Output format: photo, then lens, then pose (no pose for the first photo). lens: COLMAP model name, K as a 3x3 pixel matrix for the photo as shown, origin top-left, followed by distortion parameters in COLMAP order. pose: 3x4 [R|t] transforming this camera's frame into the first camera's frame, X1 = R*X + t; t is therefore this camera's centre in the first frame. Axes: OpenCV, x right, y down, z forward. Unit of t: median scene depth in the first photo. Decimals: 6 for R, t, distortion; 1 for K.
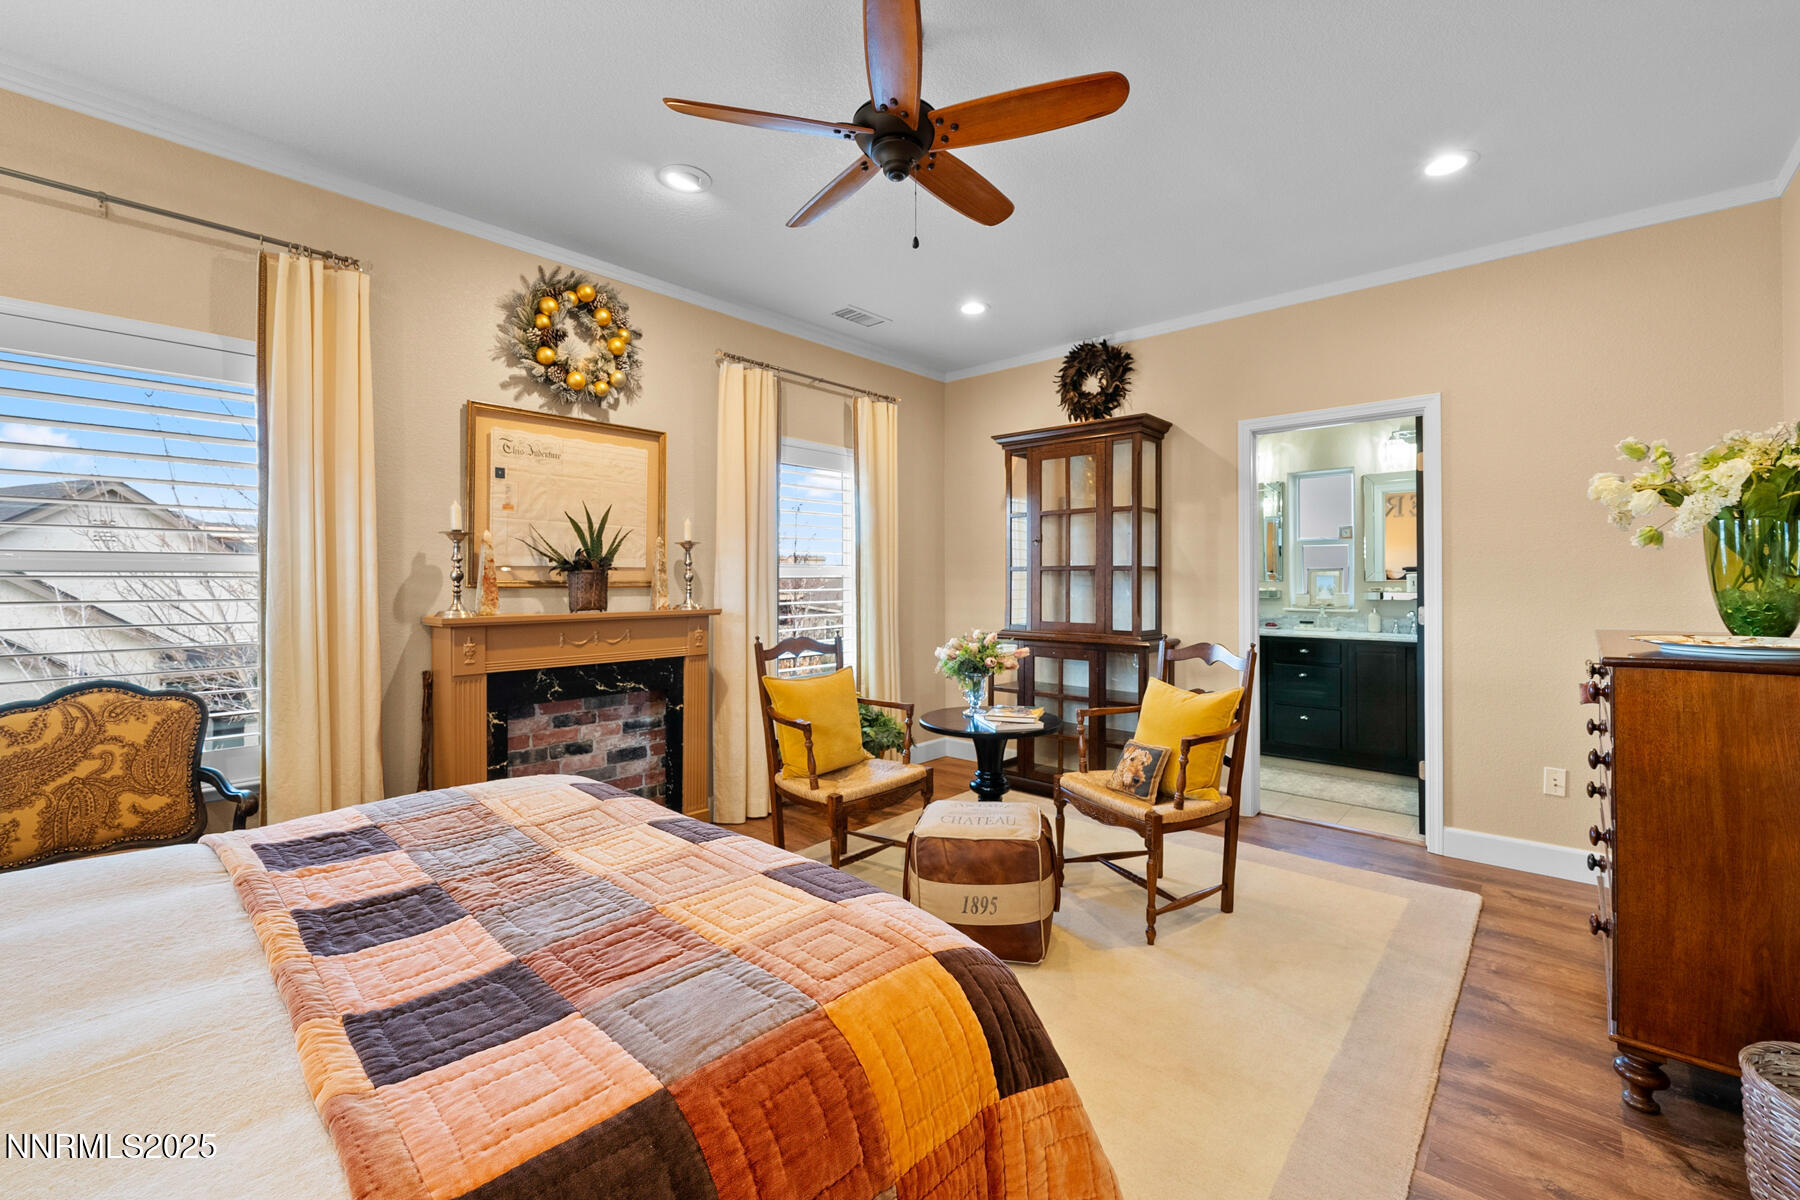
lens RADIAL K [[751.6, 0, 906.5], [0, 751.6, 576.3], [0, 0, 1]] dist [-0.001197, -0.000051]
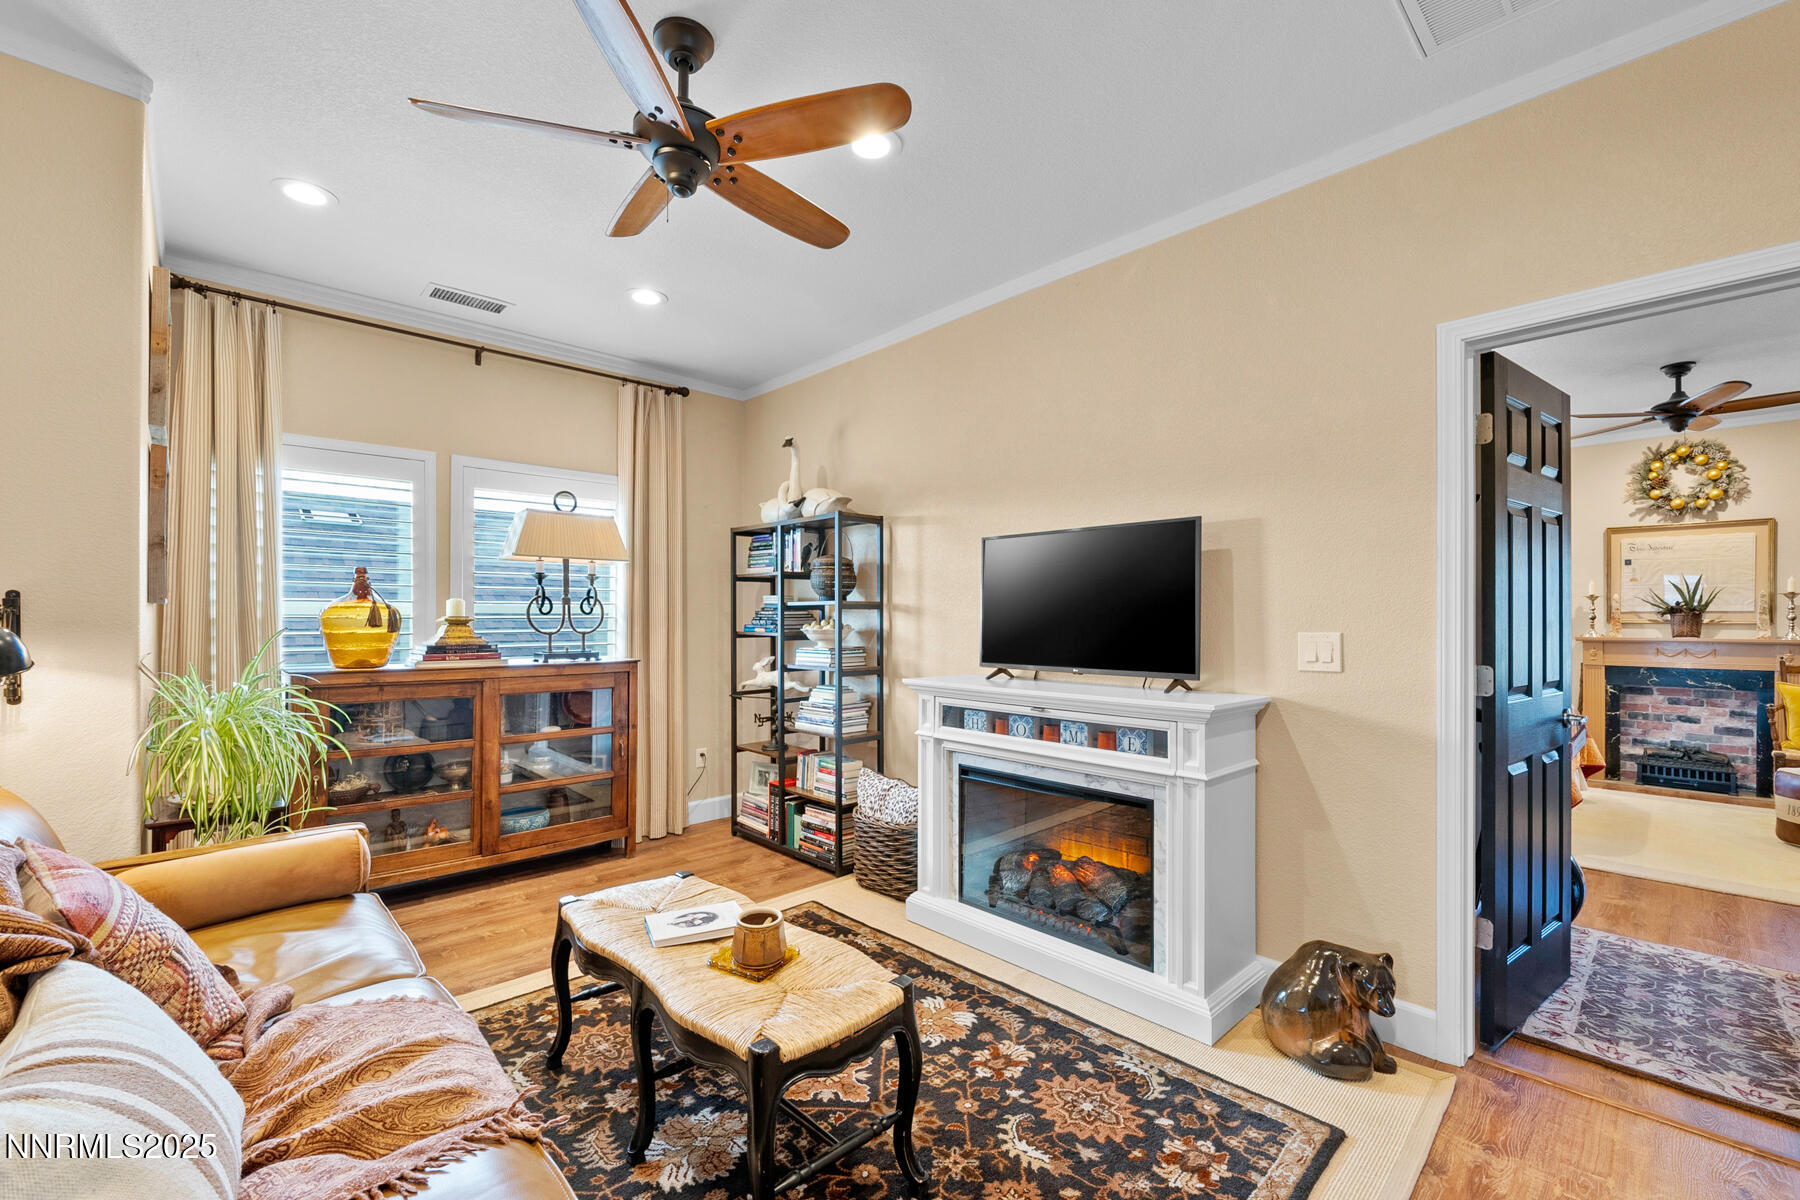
lens RADIAL K [[764.4, 0, 895.9], [0, 764.4, 614.4], [0, 0, 1]] dist [-0.000806, -0.000135]
pose [[-0.092787, -0.003657, -0.995679, 1.478334], [0.002232, 0.999990, -0.003881, -0.003122], [0.995684, -0.002583, -0.092777, -0.626653]]
